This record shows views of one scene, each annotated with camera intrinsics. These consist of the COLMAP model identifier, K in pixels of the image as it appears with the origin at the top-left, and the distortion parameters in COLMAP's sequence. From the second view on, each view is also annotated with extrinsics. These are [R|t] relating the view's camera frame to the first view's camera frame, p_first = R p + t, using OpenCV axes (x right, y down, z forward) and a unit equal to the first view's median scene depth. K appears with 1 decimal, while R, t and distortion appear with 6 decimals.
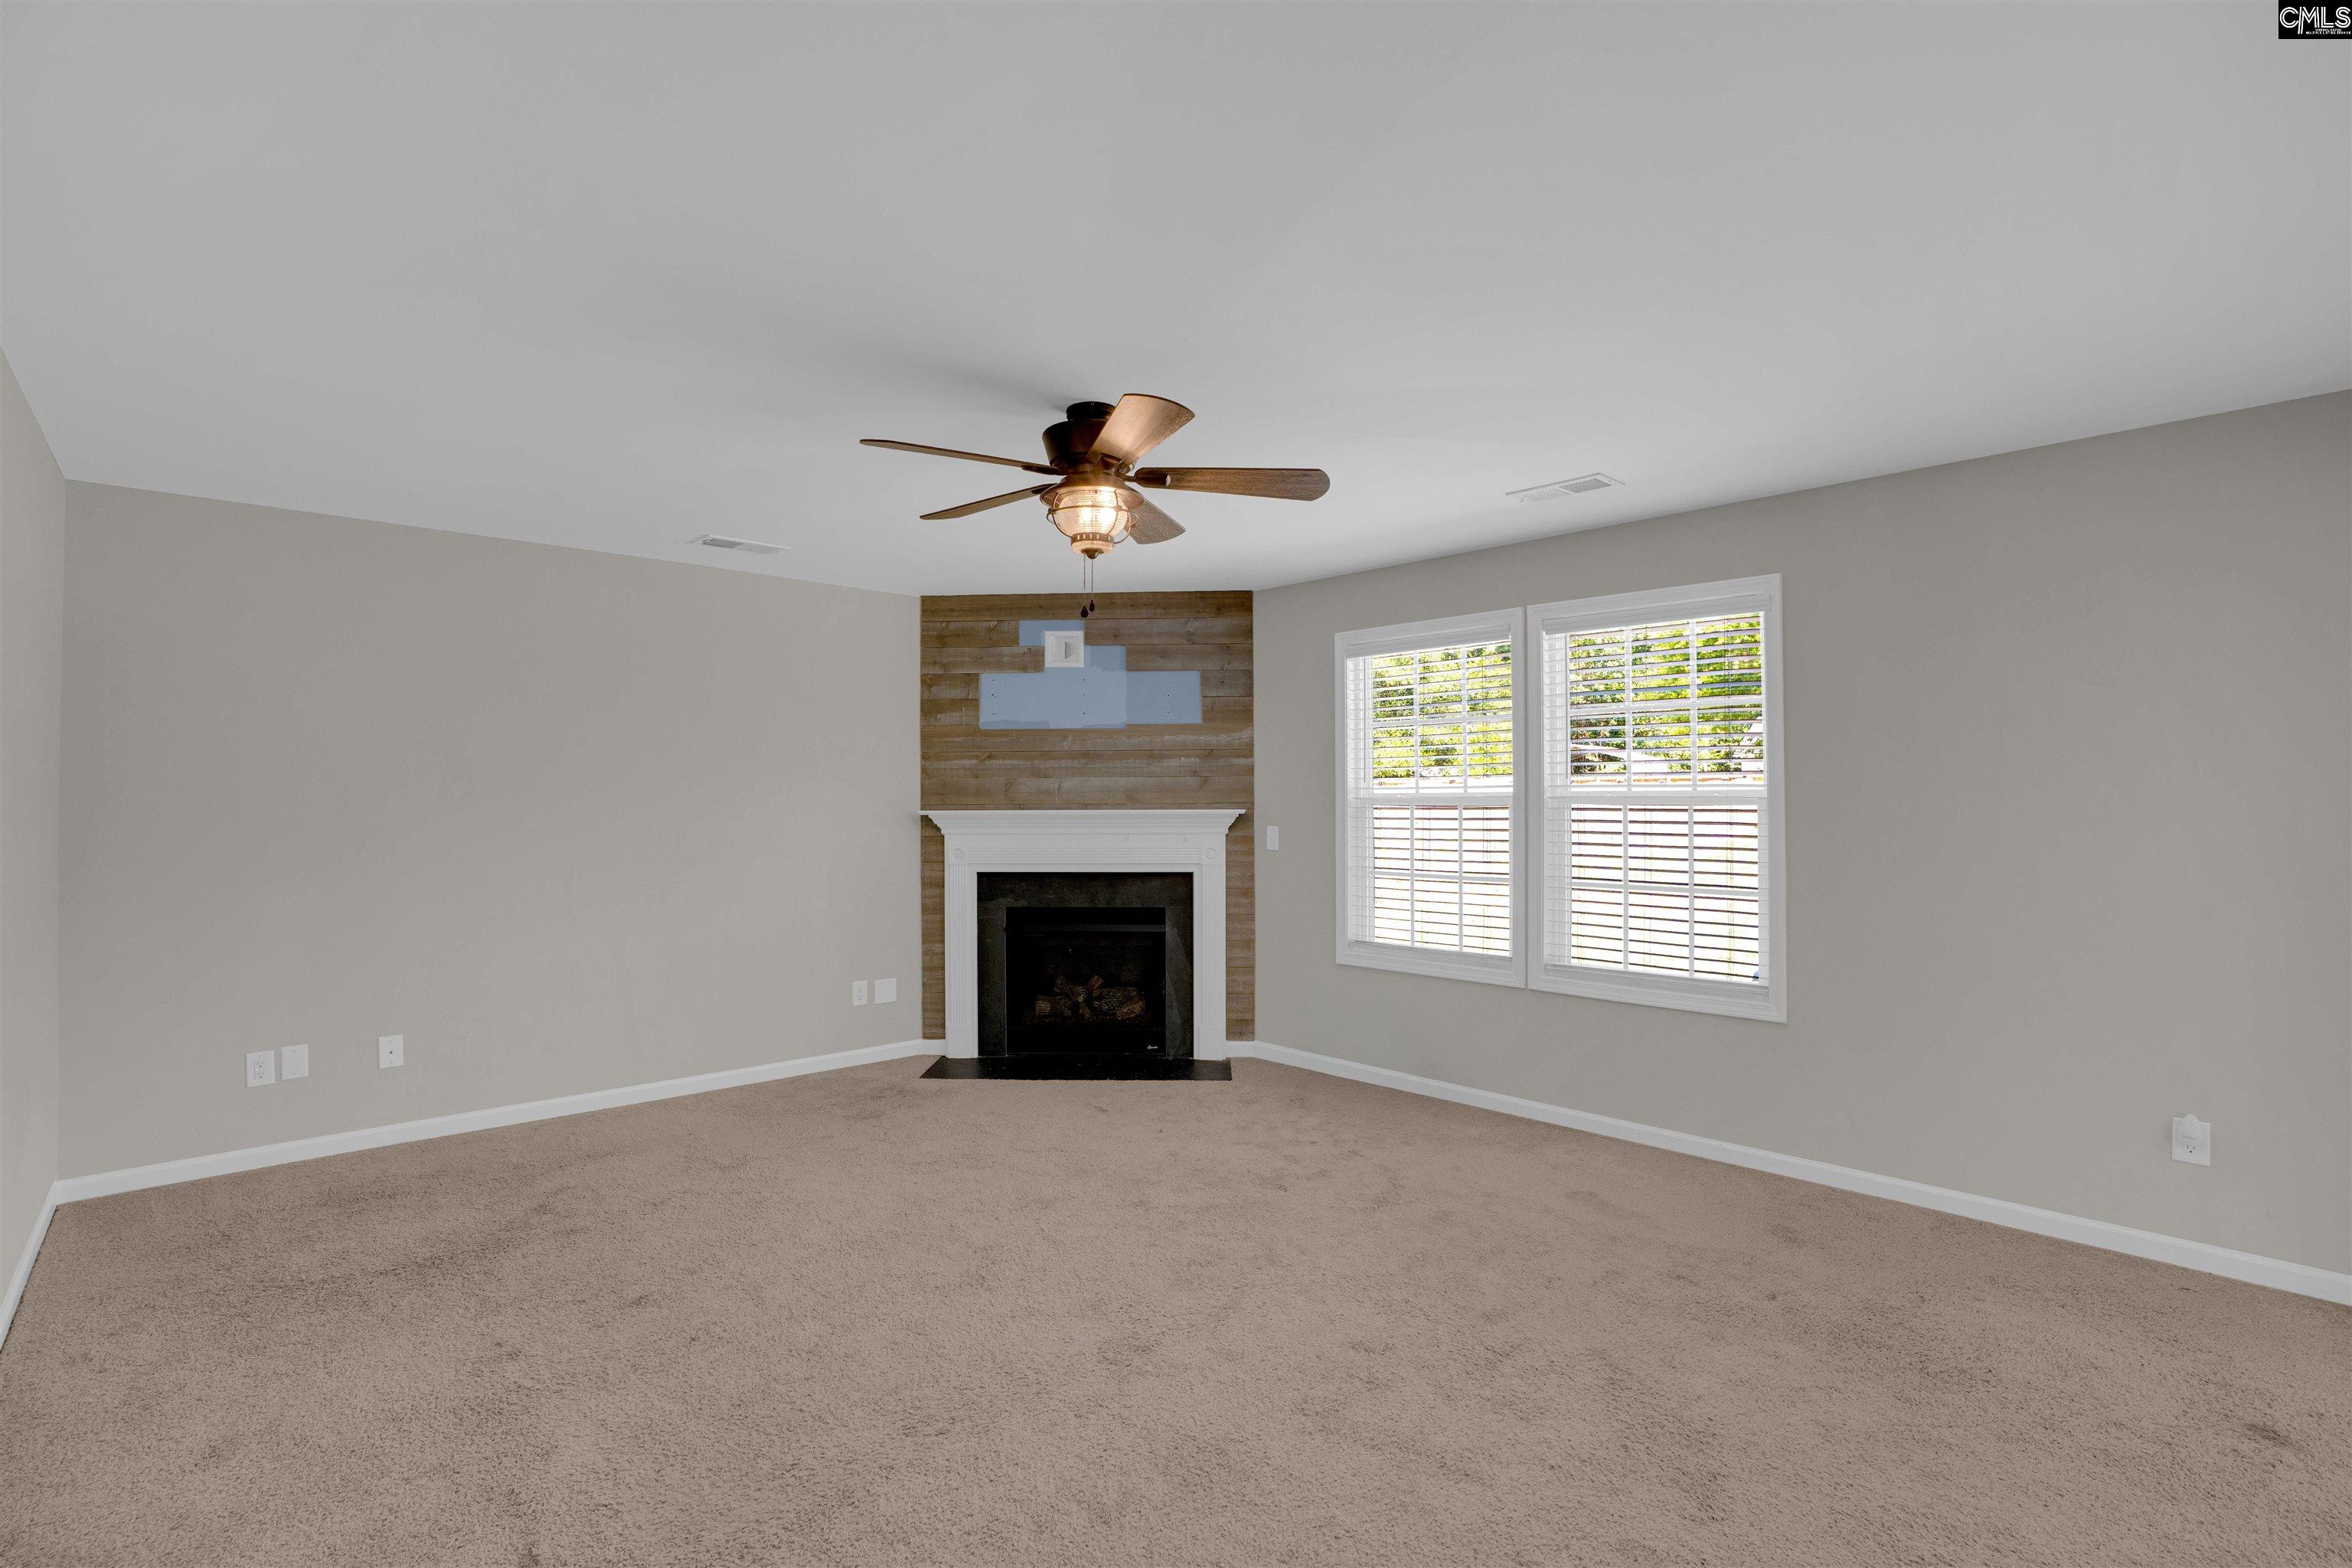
lens RADIAL K [[1082.3, 0, 1177.6], [0, 1082.3, 774.2], [0, 0, 1]] dist [-0.064469, 0.024301]
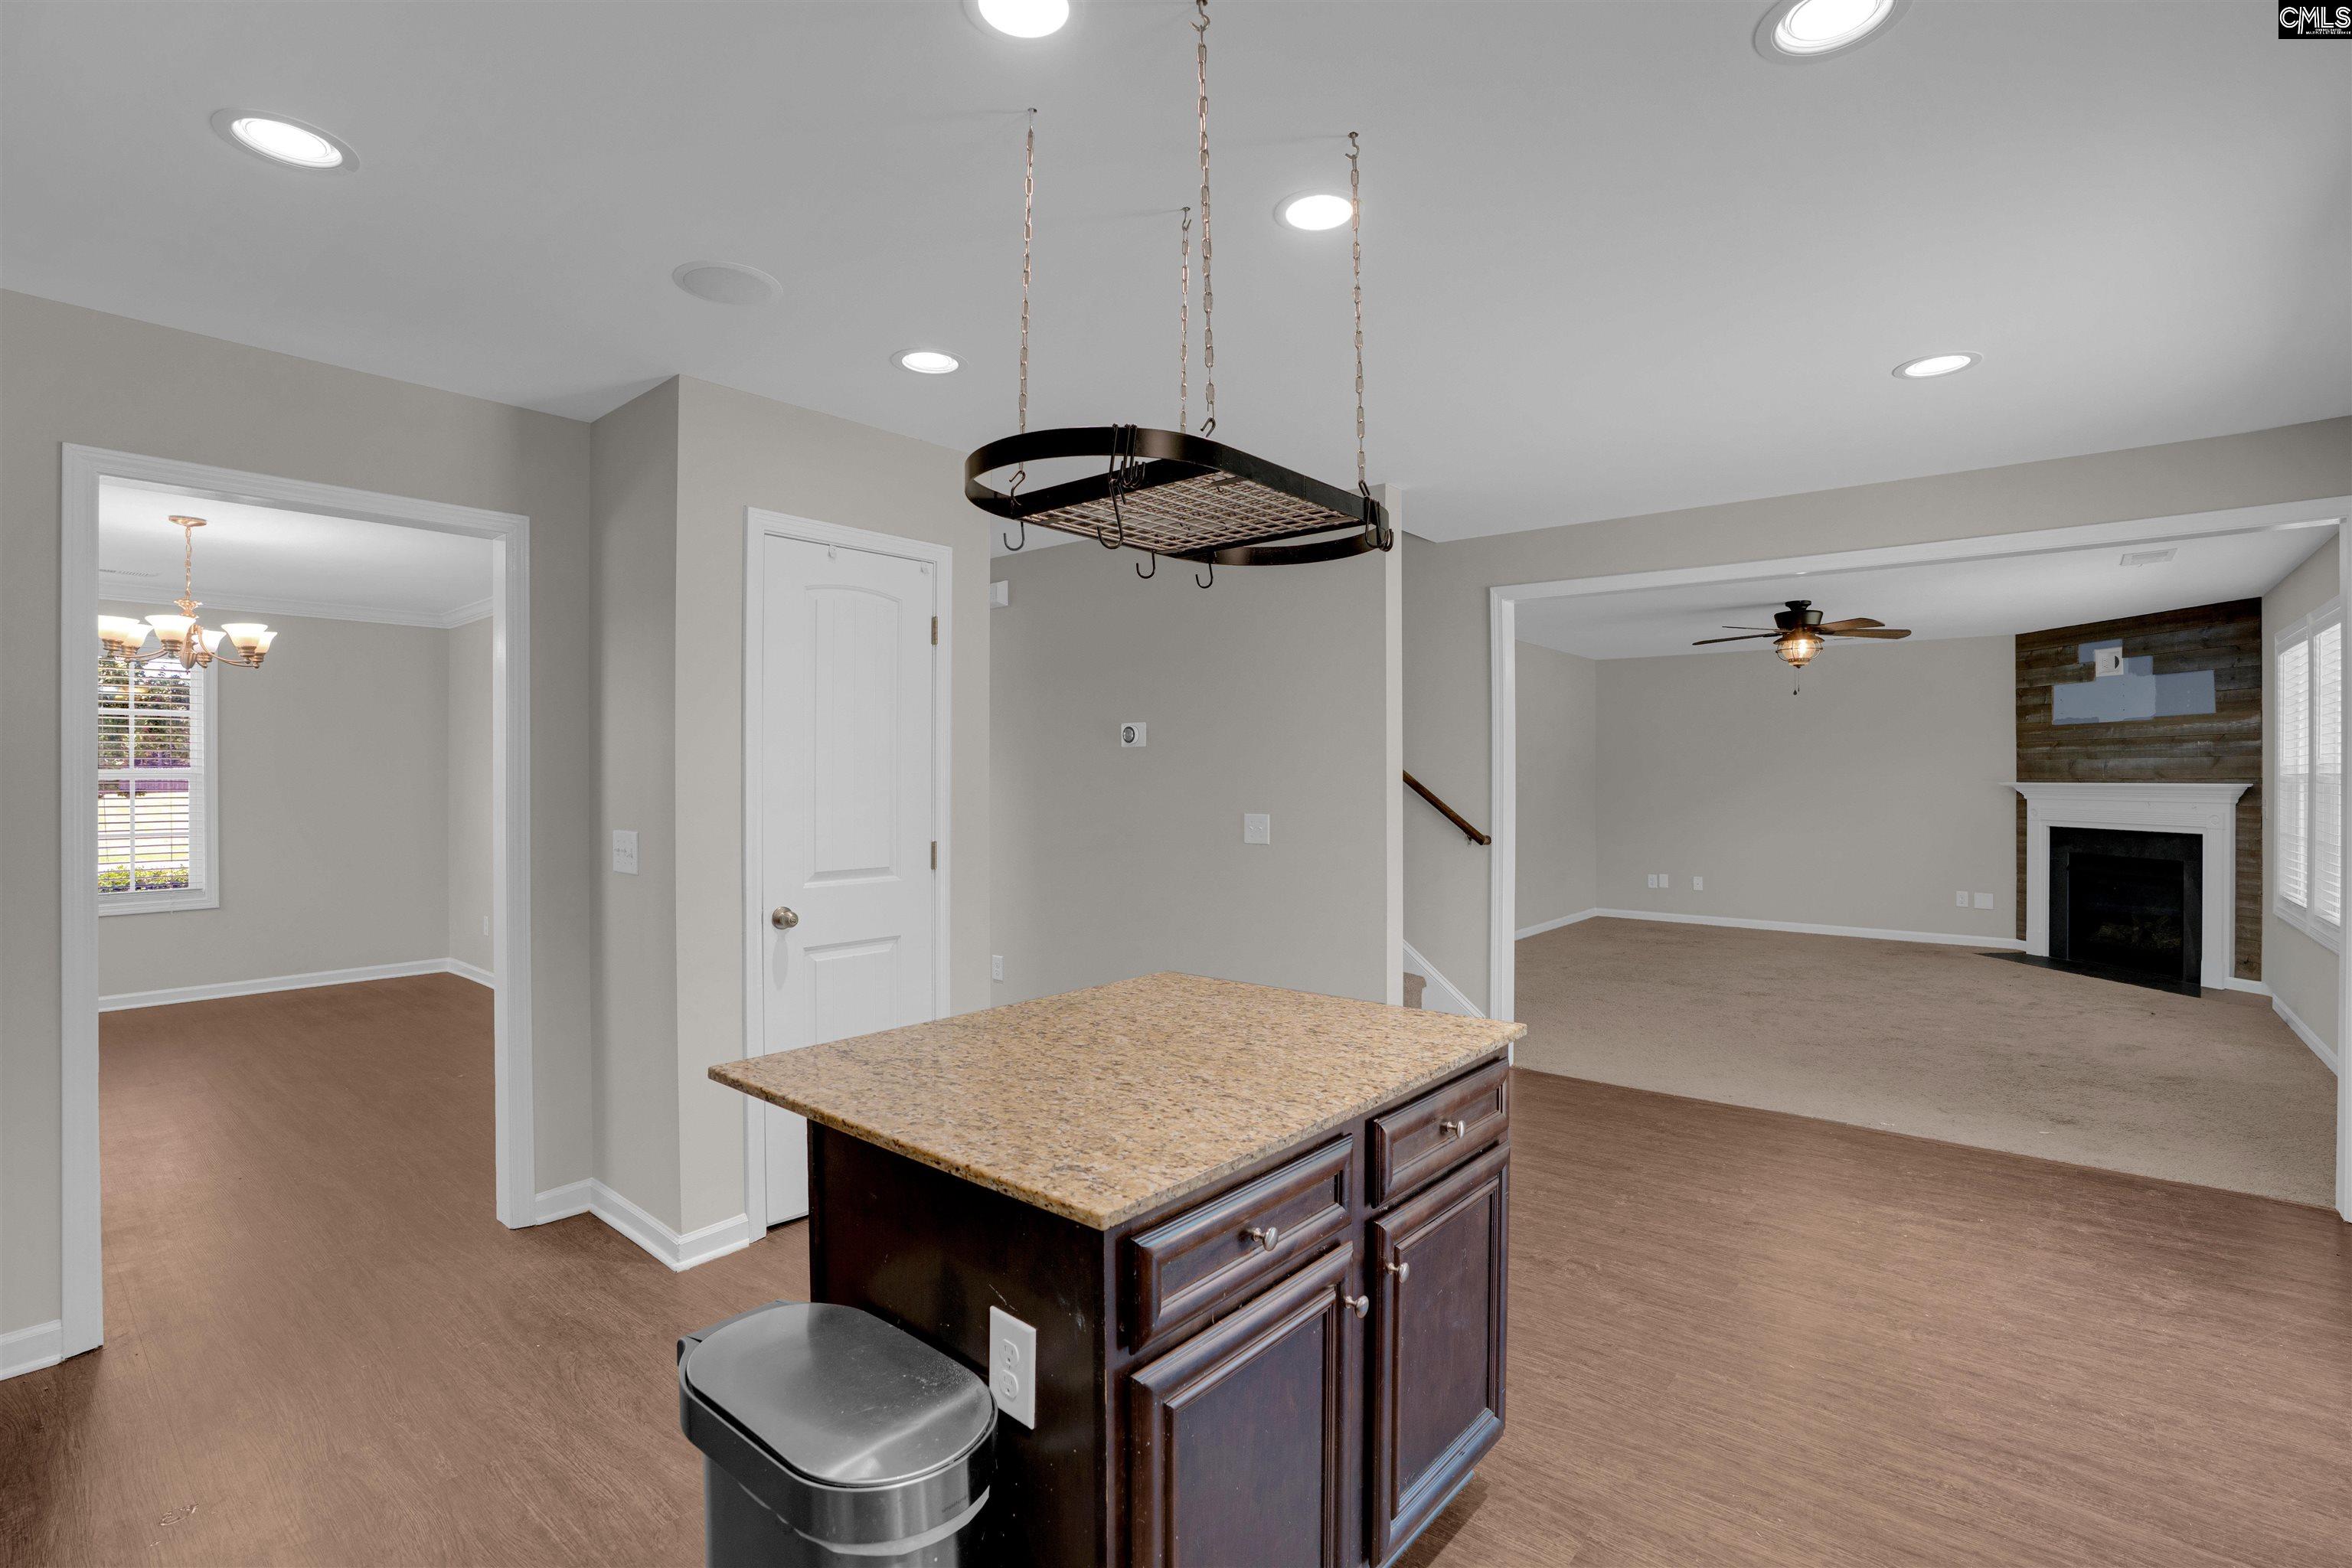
lens RADIAL K [[1073.4, 0, 1179.6], [0, 1073.4, 772.5], [0, 0, 1]] dist [-0.033560, 0.004637]
pose [[0.128284, 0.001092, -0.991737, 1.034813], [0.017603, 0.999839, 0.003378, -0.004428], [0.991581, -0.017891, 0.128244, -0.306174]]
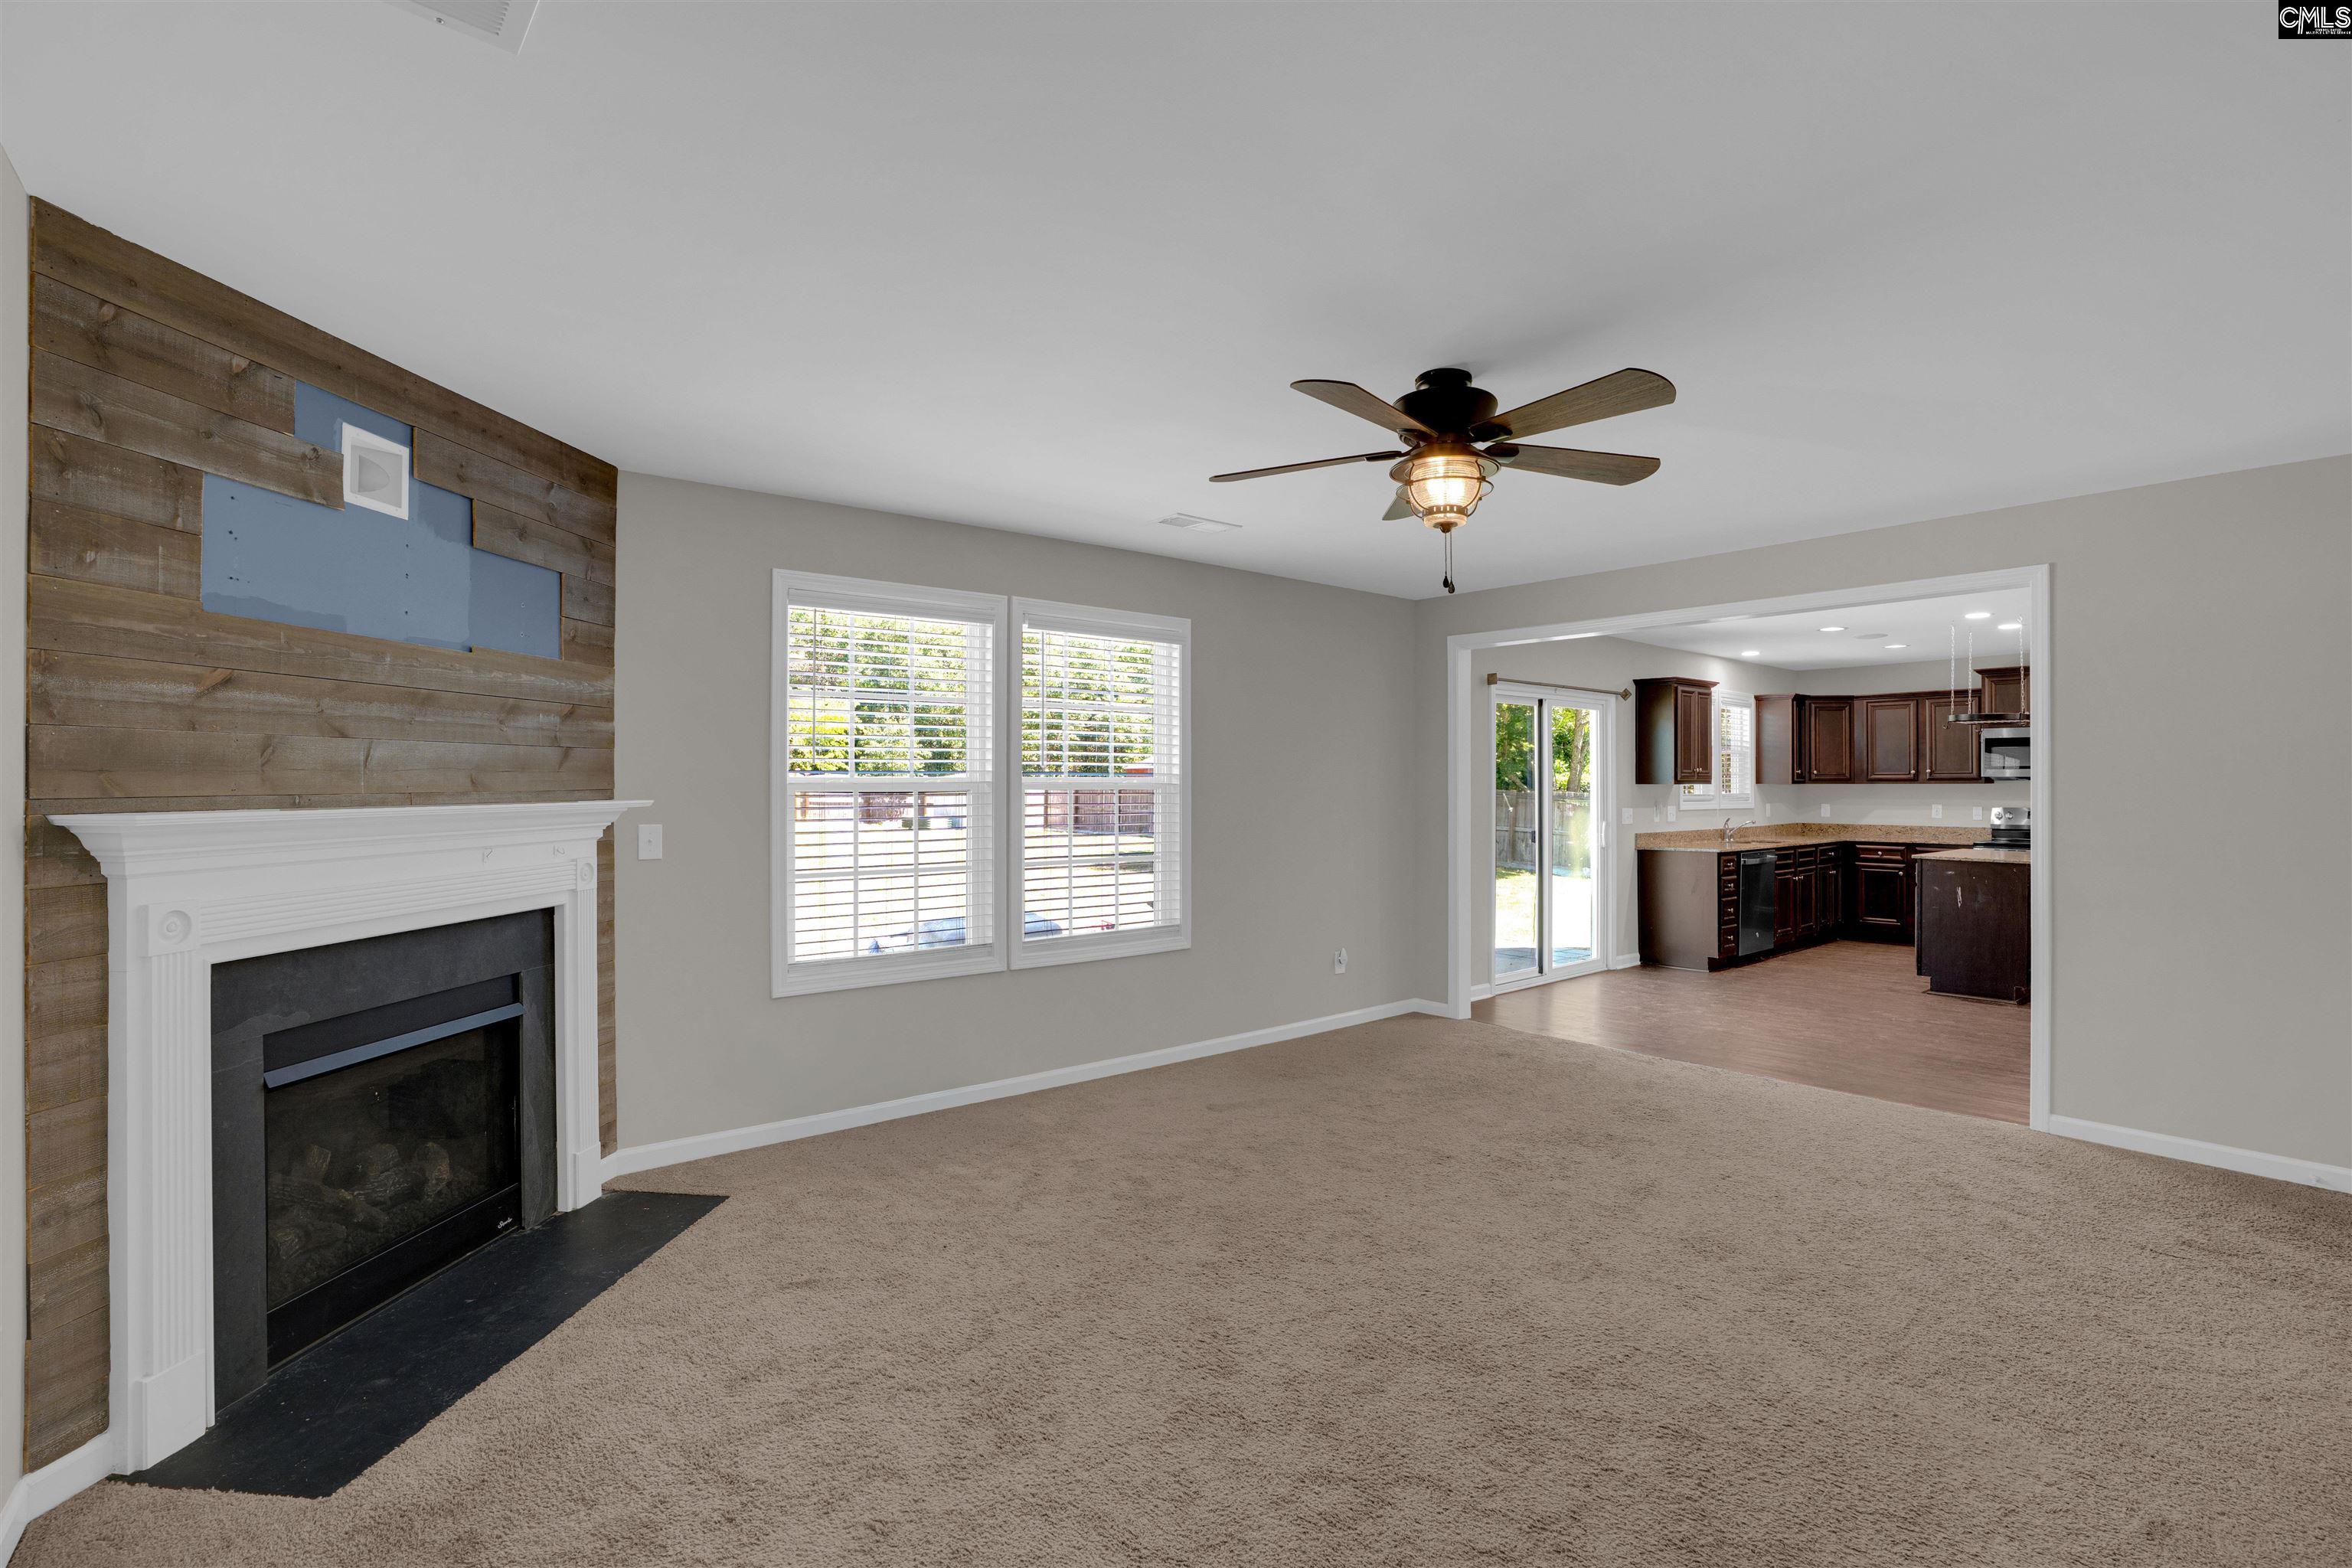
lens RADIAL K [[1082.3, 0, 1177.6], [0, 1082.3, 774.2], [0, 0, 1]] dist [-0.064469, 0.024301]
pose [[0.072491, 0.012306, 0.997293, -0.547322], [-0.019239, 0.999755, -0.010938, 0.017130], [-0.997183, -0.018394, 0.072710, 0.609255]]
